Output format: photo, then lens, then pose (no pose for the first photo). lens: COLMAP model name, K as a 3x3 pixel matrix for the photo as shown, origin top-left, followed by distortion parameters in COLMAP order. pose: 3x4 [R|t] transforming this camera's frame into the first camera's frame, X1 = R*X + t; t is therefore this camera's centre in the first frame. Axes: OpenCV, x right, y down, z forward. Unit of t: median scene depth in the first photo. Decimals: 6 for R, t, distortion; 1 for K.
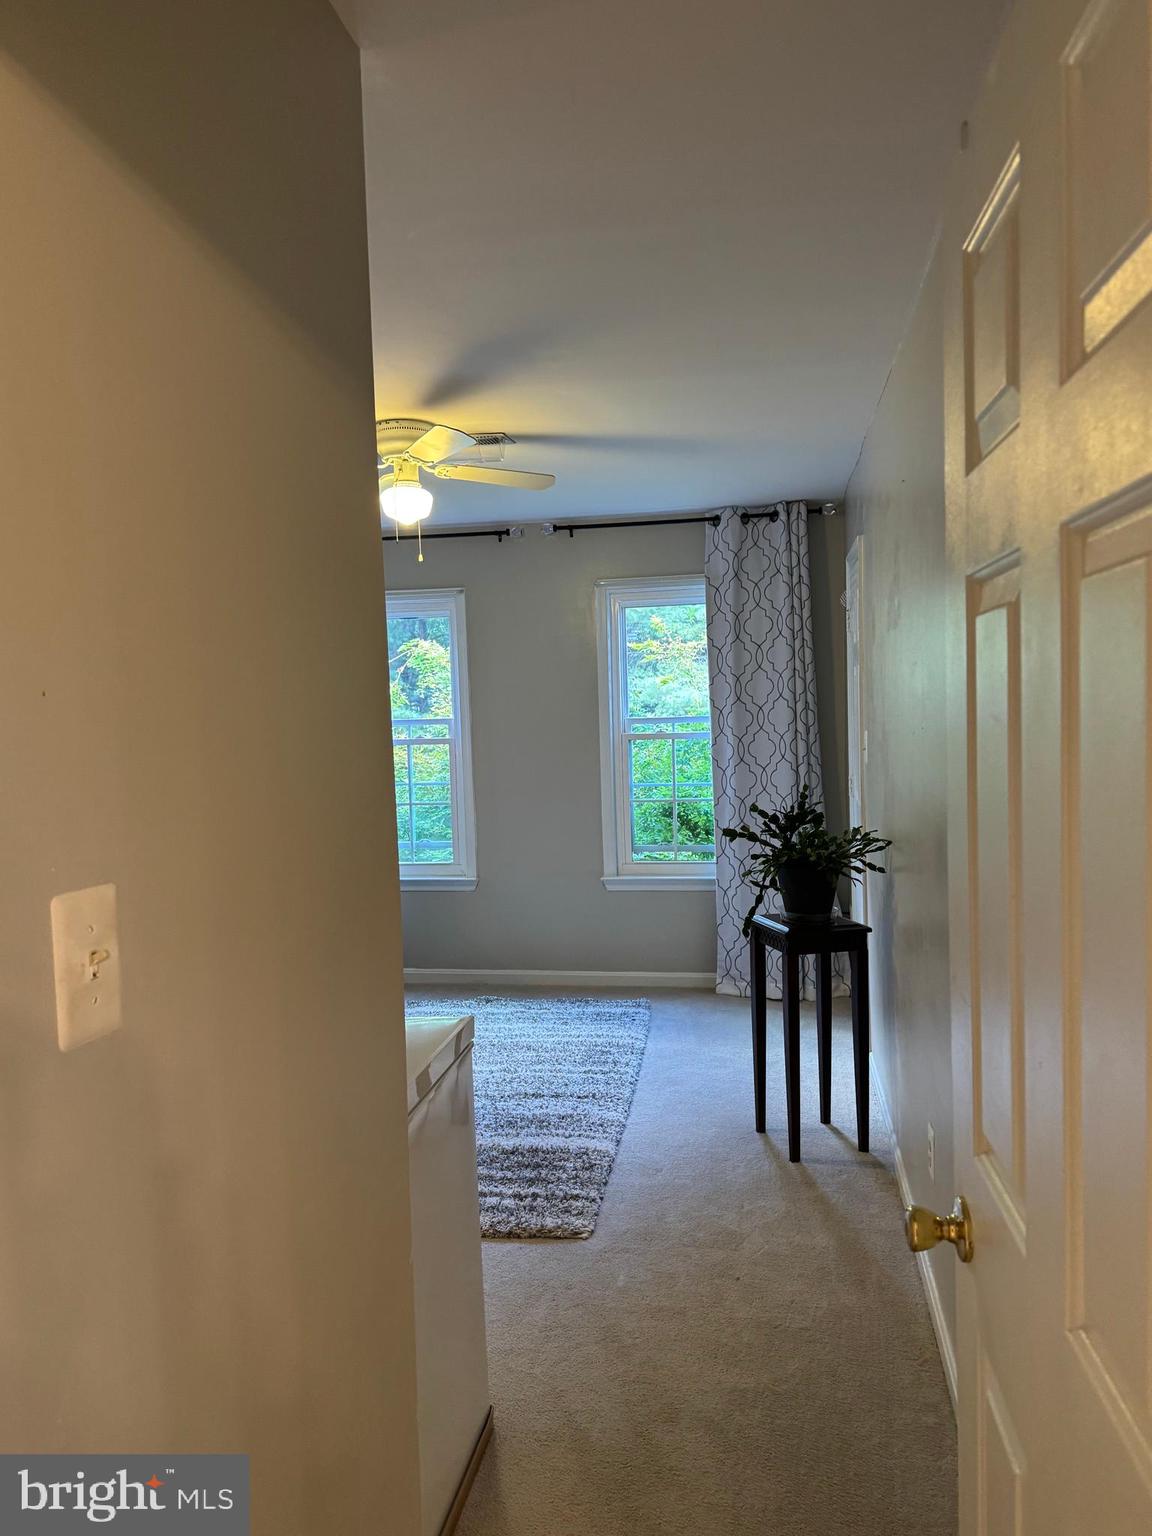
lens RADIAL K [[1097.8, 0, 570.1], [0, 1097.8, 770.2], [0, 0, 1]] dist [0.128347, -0.207069]
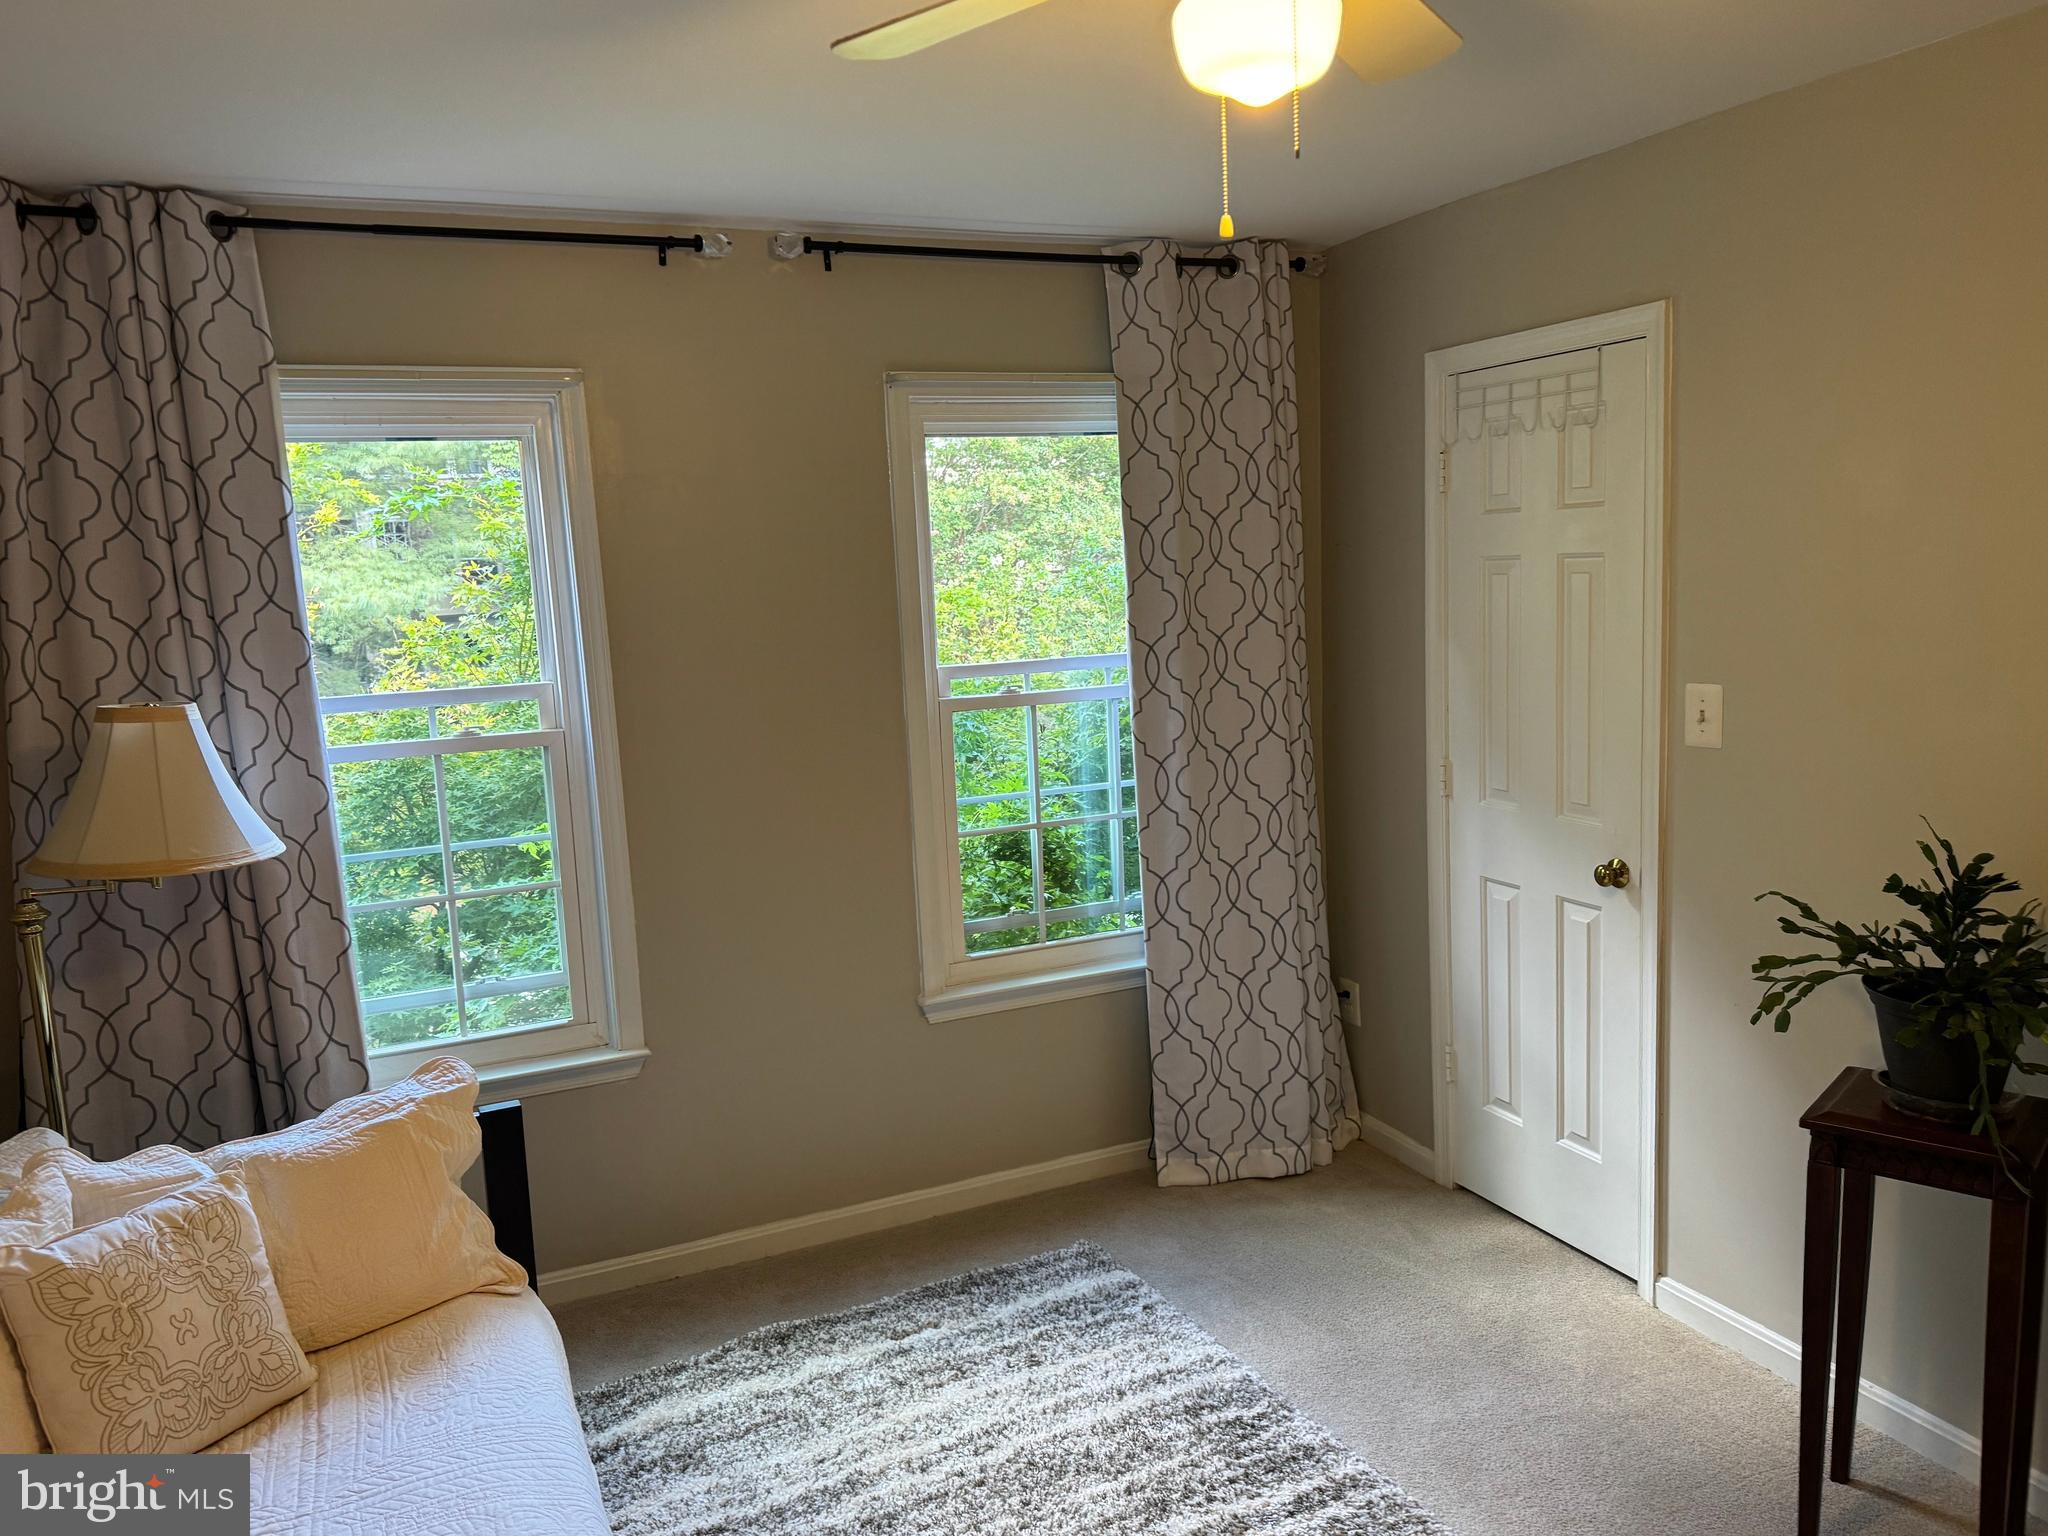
lens RADIAL K [[1463.7, 0, 1024.0], [0, 1463.7, 768.0], [0, 0, 1]] dist [0.128347, -0.207069]
pose [[0.828585, -0.084719, 0.553416, -0.297225], [0.056389, 0.996087, 0.068057, -0.047785], [-0.557016, -0.025184, 0.830120, 0.468171]]
